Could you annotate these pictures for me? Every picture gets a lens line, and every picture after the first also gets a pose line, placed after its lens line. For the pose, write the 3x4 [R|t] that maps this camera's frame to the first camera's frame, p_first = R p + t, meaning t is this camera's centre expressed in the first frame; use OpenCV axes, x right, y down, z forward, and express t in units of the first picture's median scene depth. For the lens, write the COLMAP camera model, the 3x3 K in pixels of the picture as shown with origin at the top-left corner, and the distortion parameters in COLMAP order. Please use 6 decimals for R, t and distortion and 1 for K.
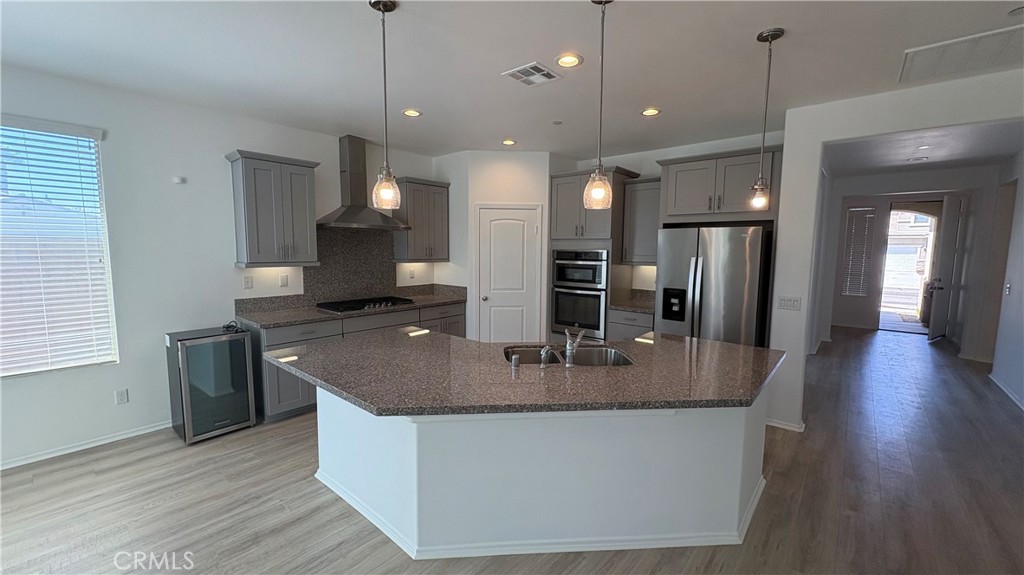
lens RADIAL K [[405.4, 0, 512.0], [0, 405.4, 287.5], [0, 0, 1]] dist [0.003526, -0.000304]
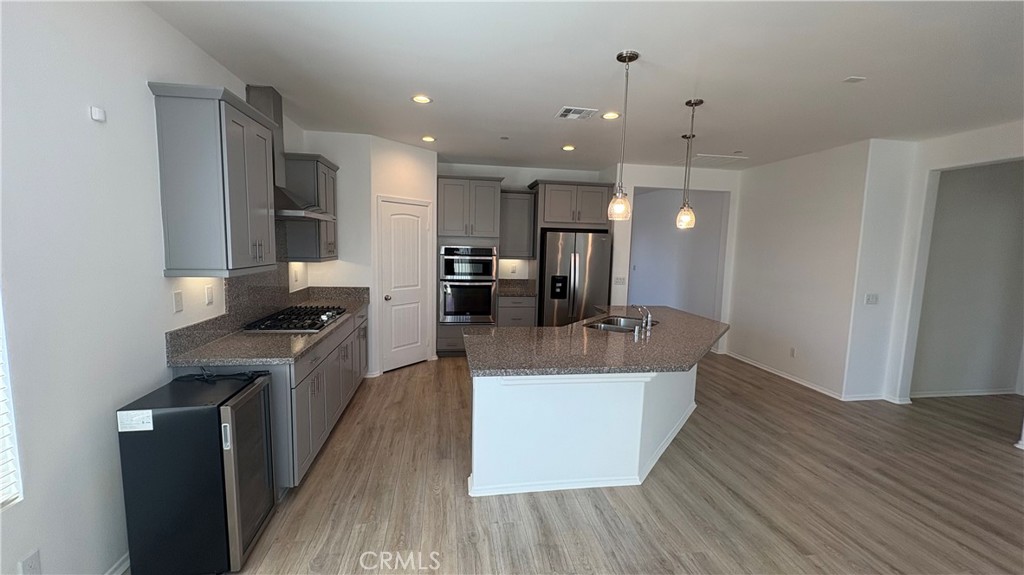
lens RADIAL K [[405.4, 0, 512.0], [0, 405.4, 287.5], [0, 0, 1]] dist [0.003526, -0.000304]
pose [[0.649978, -0.073854, 0.756356, -0.641096], [0.054582, 0.997233, 0.050469, -0.030981], [-0.757991, 0.008479, 0.652210, 0.191269]]
